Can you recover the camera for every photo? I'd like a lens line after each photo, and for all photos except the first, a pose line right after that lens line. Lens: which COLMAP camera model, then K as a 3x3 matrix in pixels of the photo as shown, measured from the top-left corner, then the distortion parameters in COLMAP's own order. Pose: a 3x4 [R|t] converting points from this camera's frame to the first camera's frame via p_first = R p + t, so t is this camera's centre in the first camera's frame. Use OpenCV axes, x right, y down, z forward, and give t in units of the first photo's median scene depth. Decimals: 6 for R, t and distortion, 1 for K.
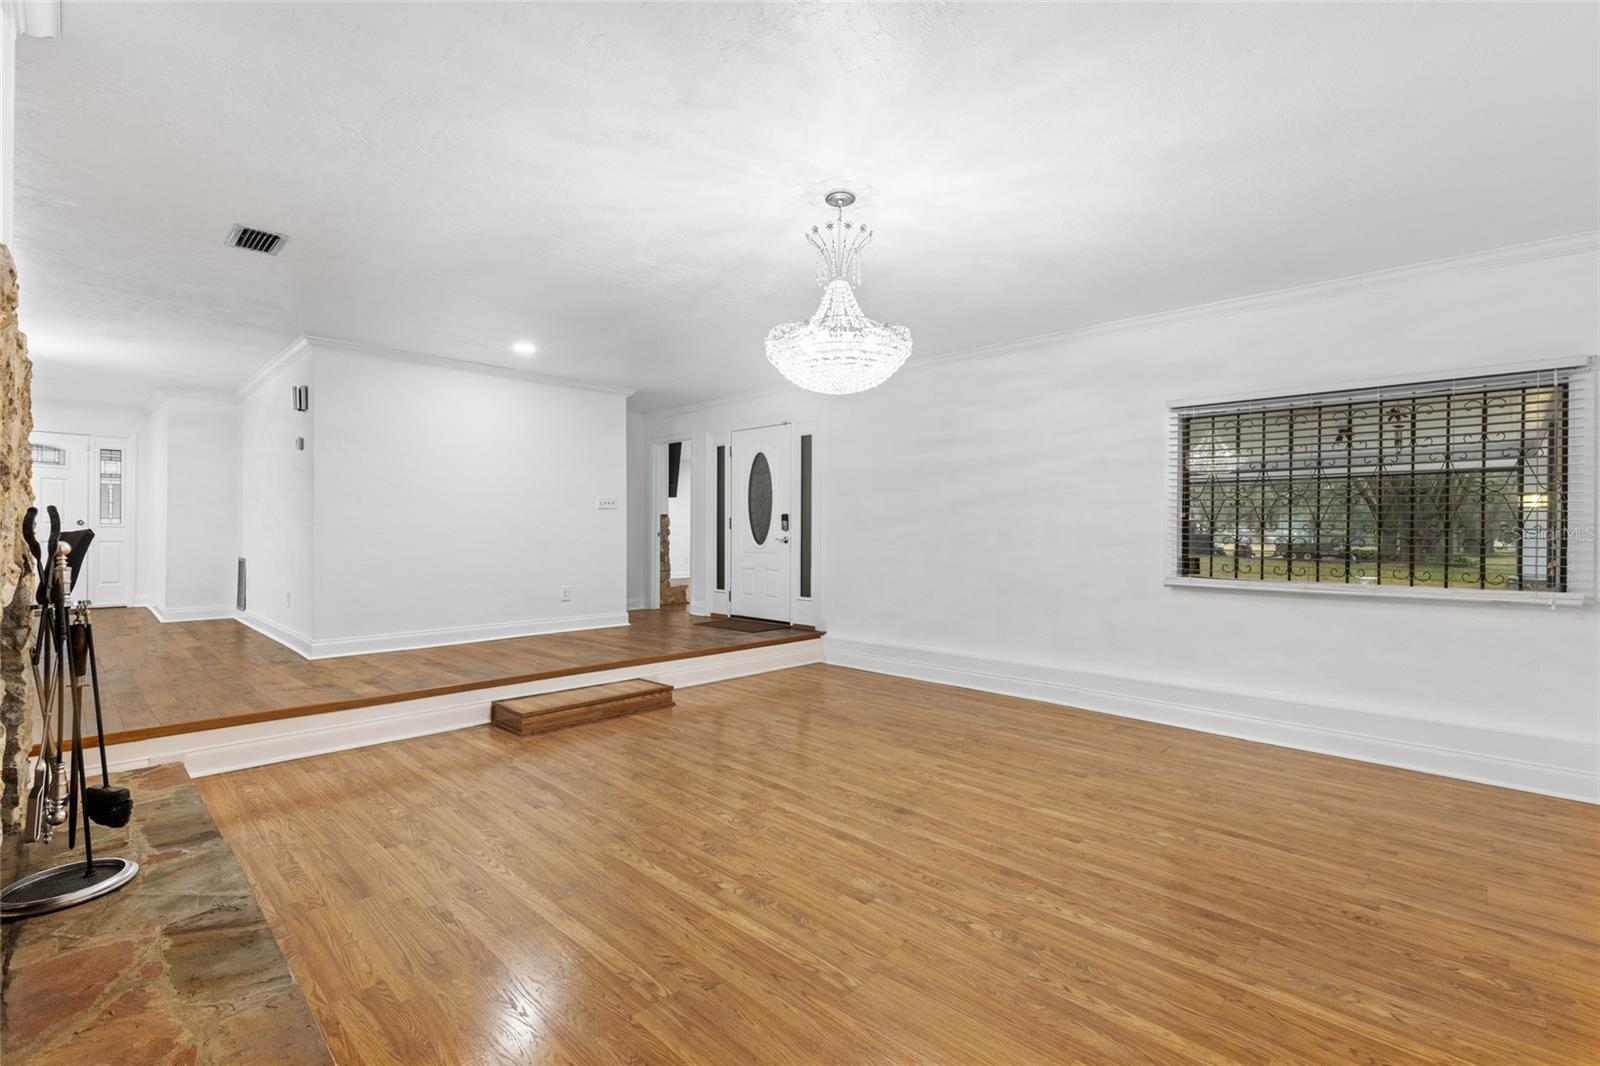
lens RADIAL K [[728.6, 0, 803.1], [0, 728.6, 525.5], [0, 0, 1]] dist [0.002314, 0.000456]
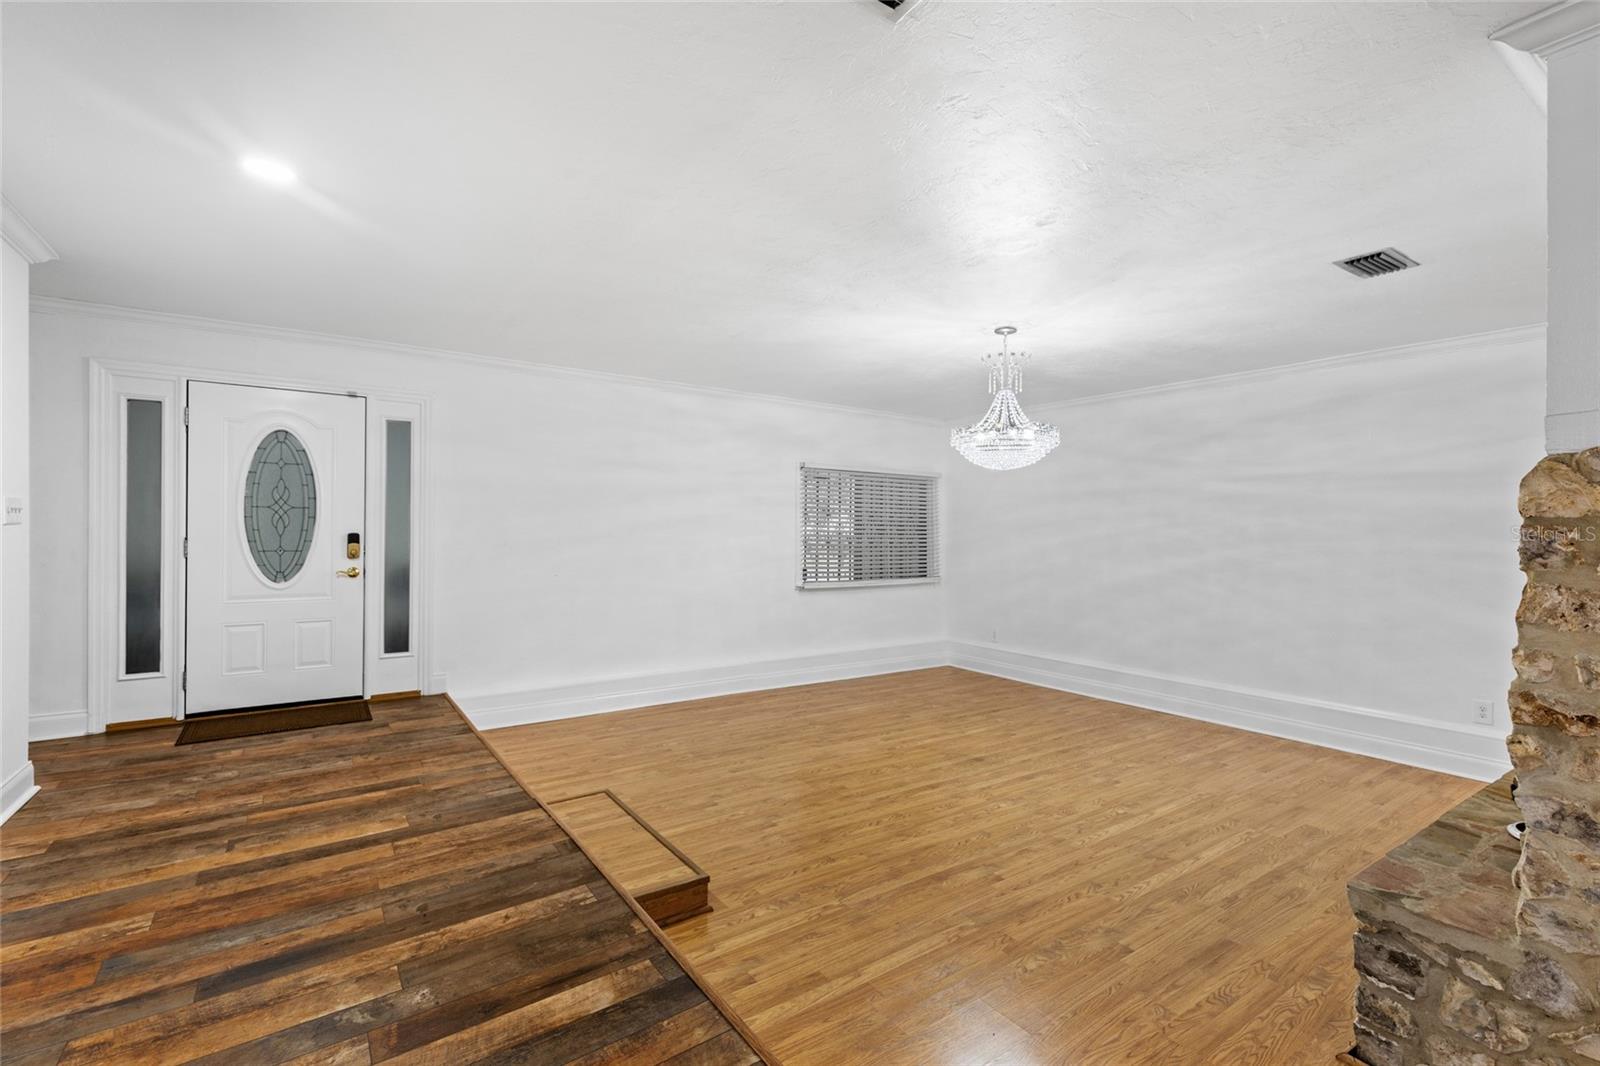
lens RADIAL K [[724.9, 0, 800.0], [0, 724.9, 533.0], [0, 0, 1]] dist [0.001592, 0.000742]
pose [[0.187833, -0.011180, 0.982137, -1.172119], [-0.015760, 0.999772, 0.014394, -0.062019], [-0.982074, -0.018182, 0.187614, 0.956780]]
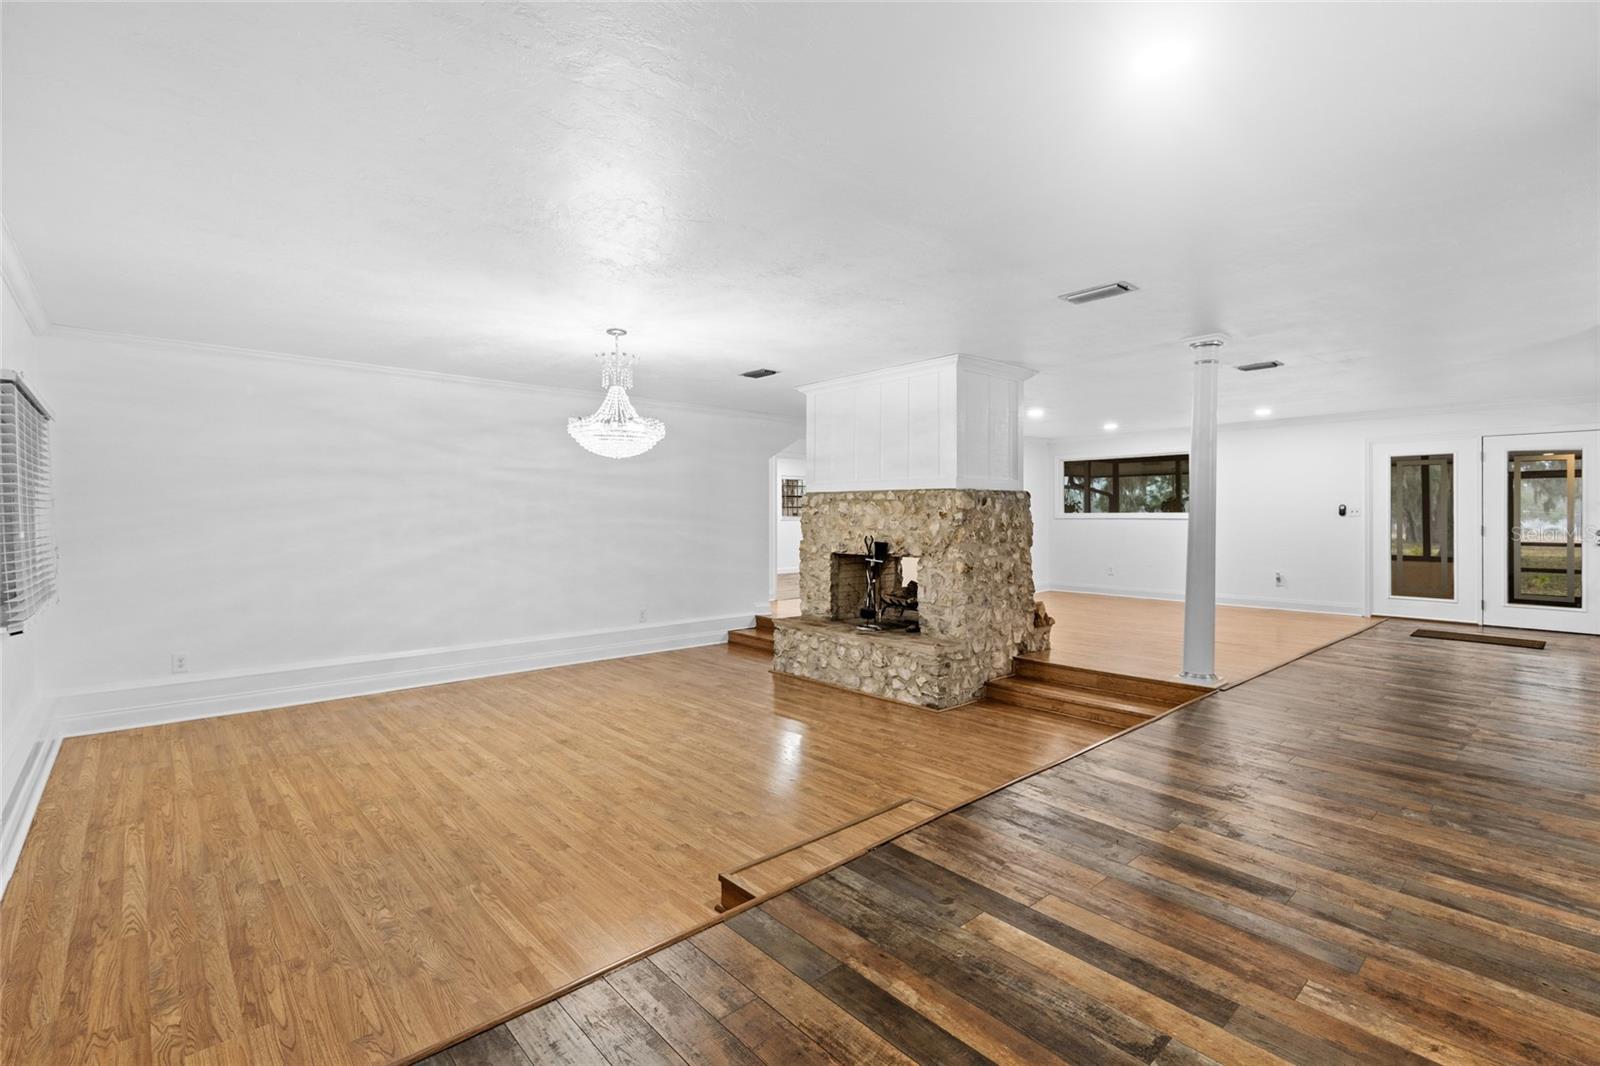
lens RADIAL K [[713.9, 0, 803.3], [0, 713.9, 518.5], [0, 0, 1]] dist [0.002609, 0.000112]
pose [[-0.997778, -0.009740, 0.065905, -0.376506], [-0.009886, 0.999949, -0.001891, -0.046043], [-0.065884, -0.002538, -0.997824, 2.100227]]
